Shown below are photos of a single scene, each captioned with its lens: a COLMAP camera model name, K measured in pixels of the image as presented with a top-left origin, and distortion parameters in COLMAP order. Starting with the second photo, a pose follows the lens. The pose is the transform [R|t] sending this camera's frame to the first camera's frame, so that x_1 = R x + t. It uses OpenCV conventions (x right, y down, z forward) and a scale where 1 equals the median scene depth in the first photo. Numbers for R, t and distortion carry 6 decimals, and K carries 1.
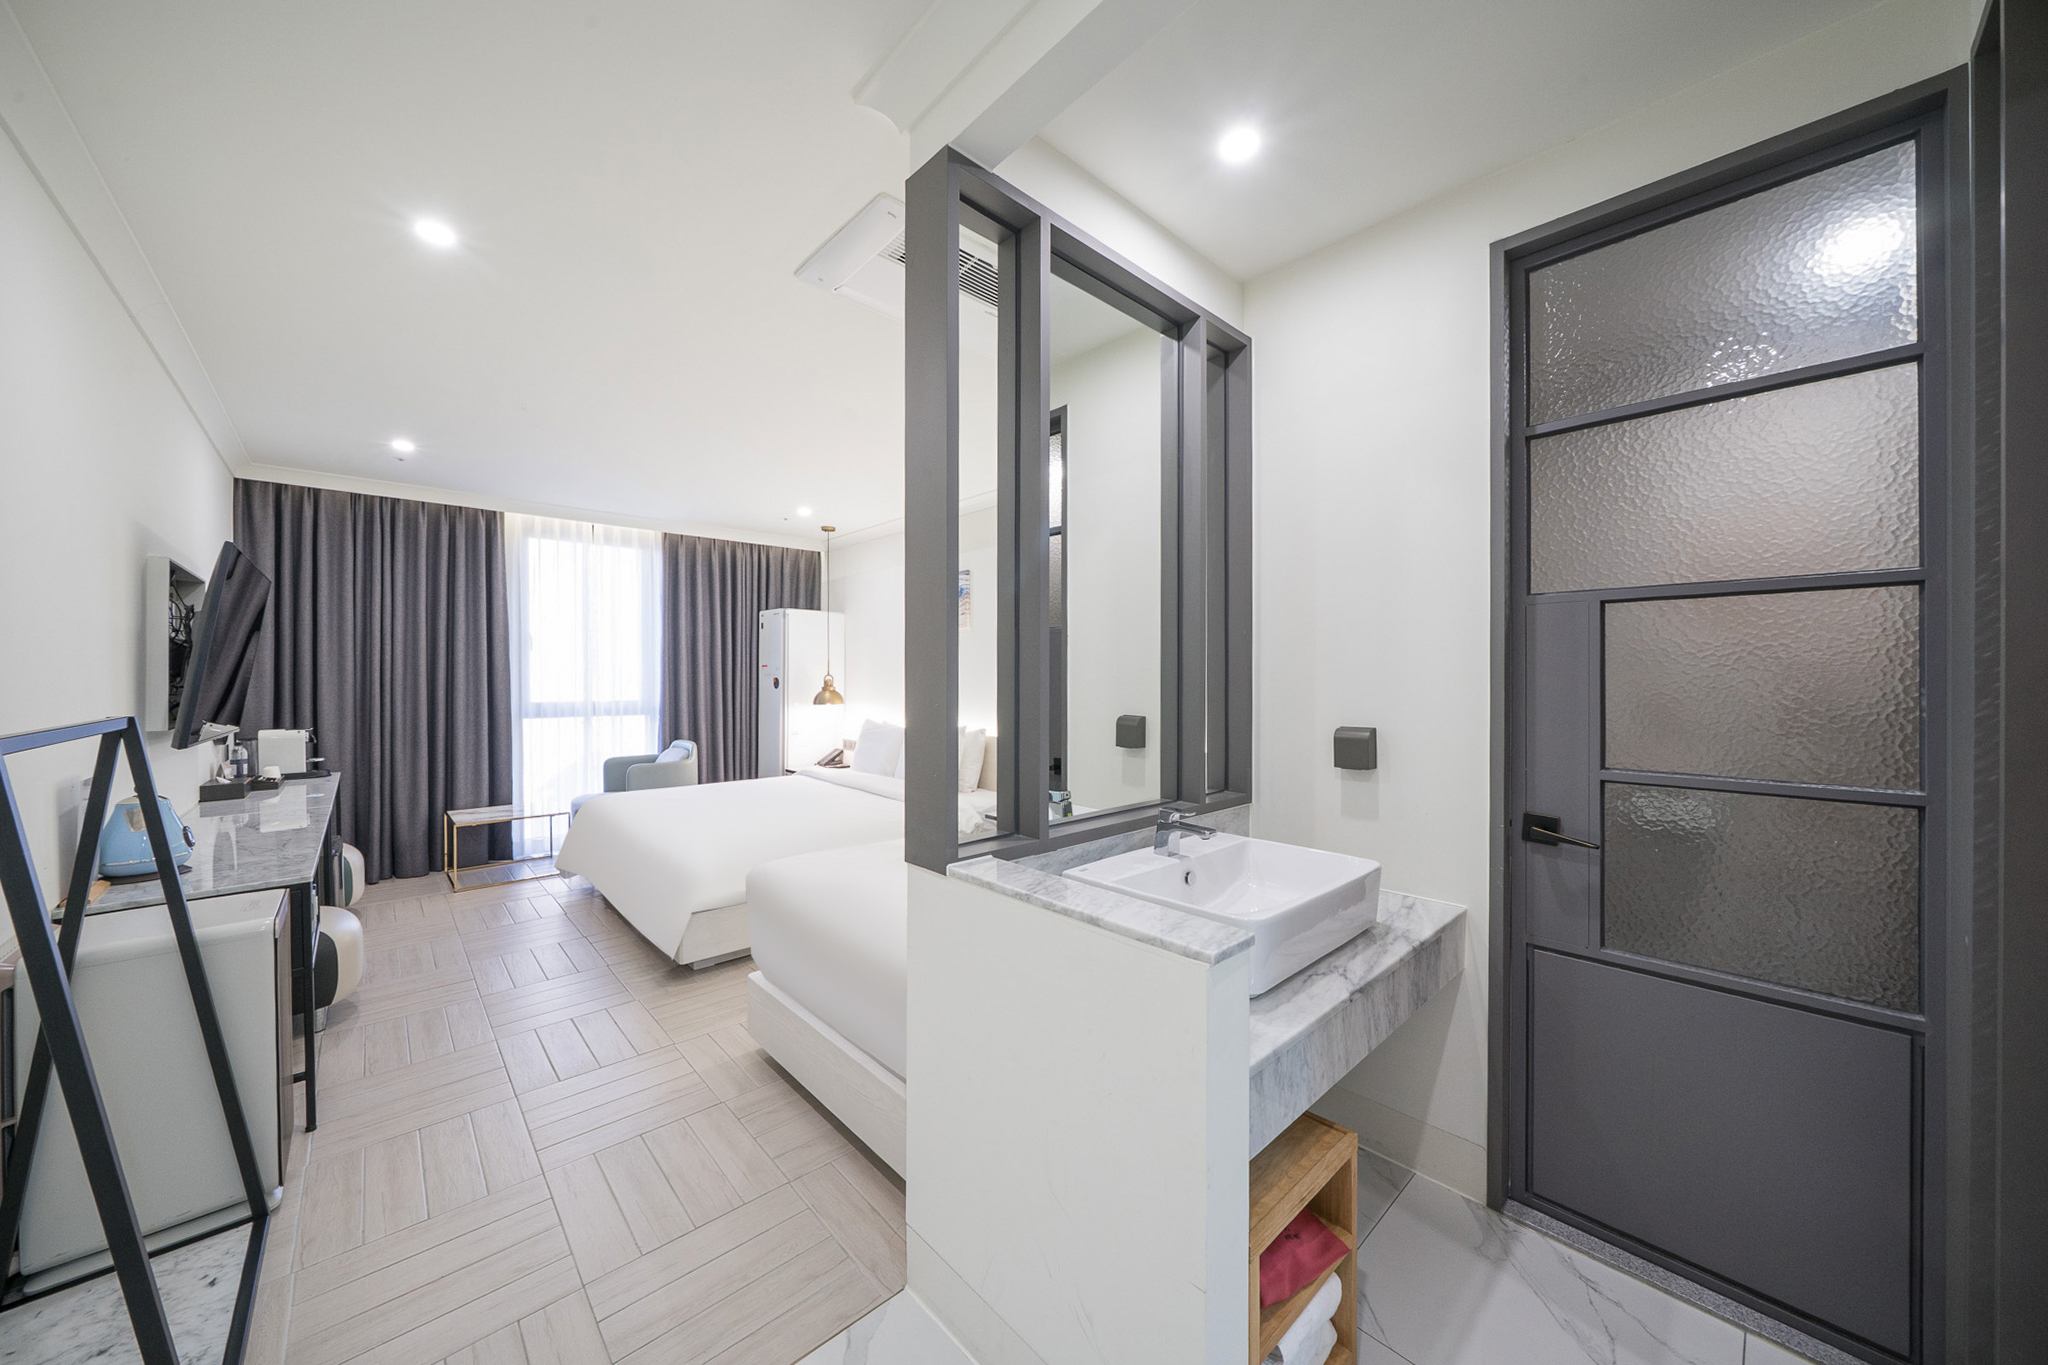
lens RADIAL K [[748.8, 0, 1034.0], [0, 748.8, 676.3], [0, 0, 1]] dist [0.006043, -0.000139]
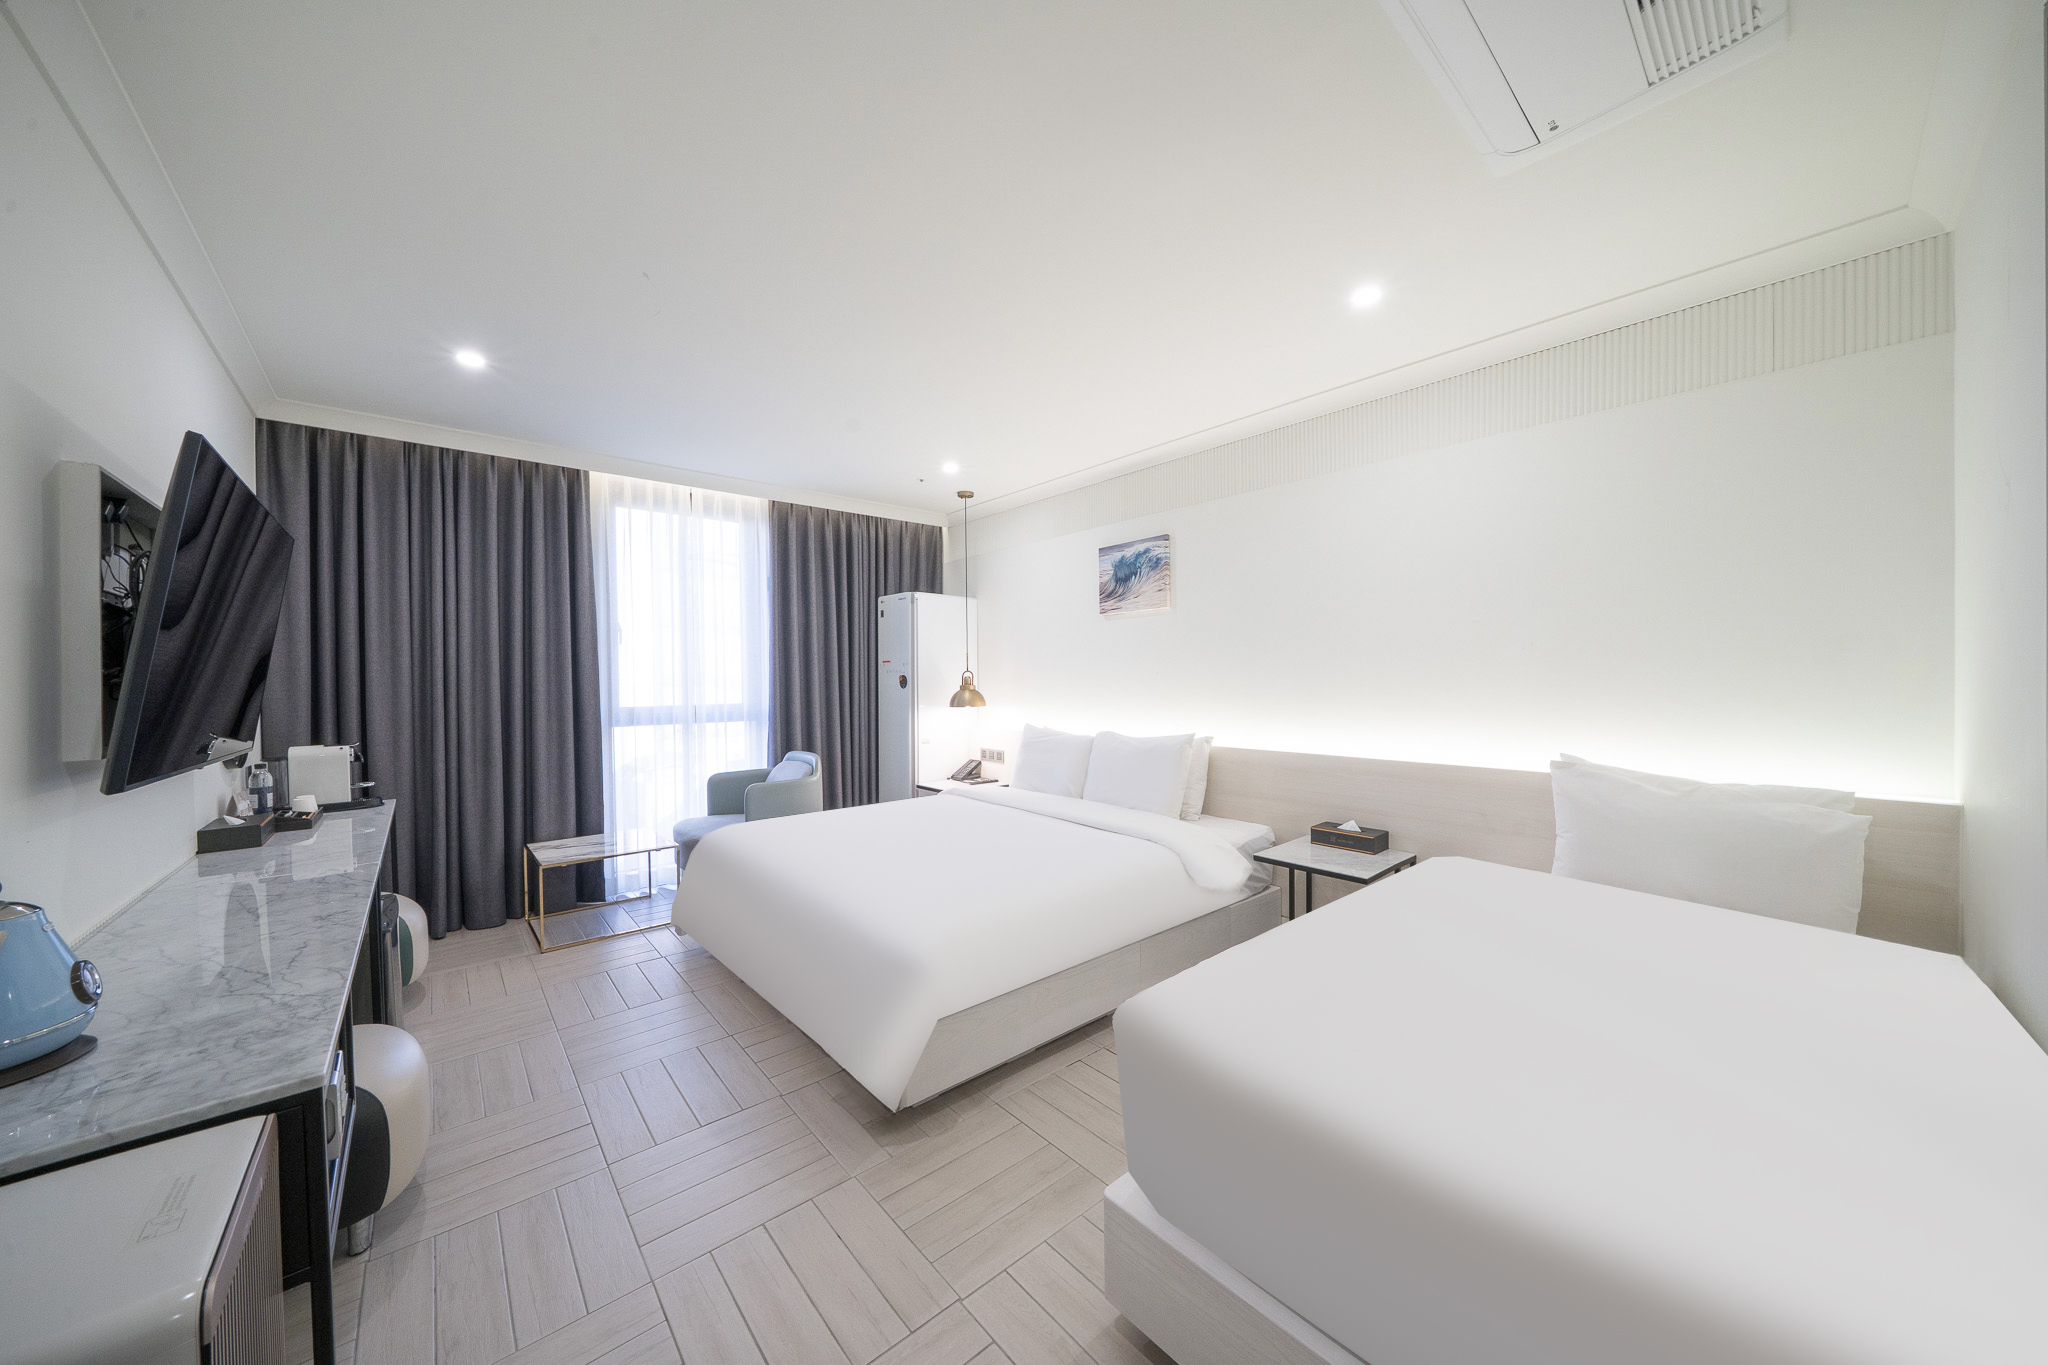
lens RADIAL K [[694.2, 0, 1009.6], [0, 694.2, 684.0], [0, 0, 1]] dist [-0.000355, 0.000143]
pose [[0.999602, -0.009826, -0.026437, -0.250175], [0.009991, 0.999931, 0.006129, 0.010014], [0.026375, -0.006390, 0.999632, 0.281130]]
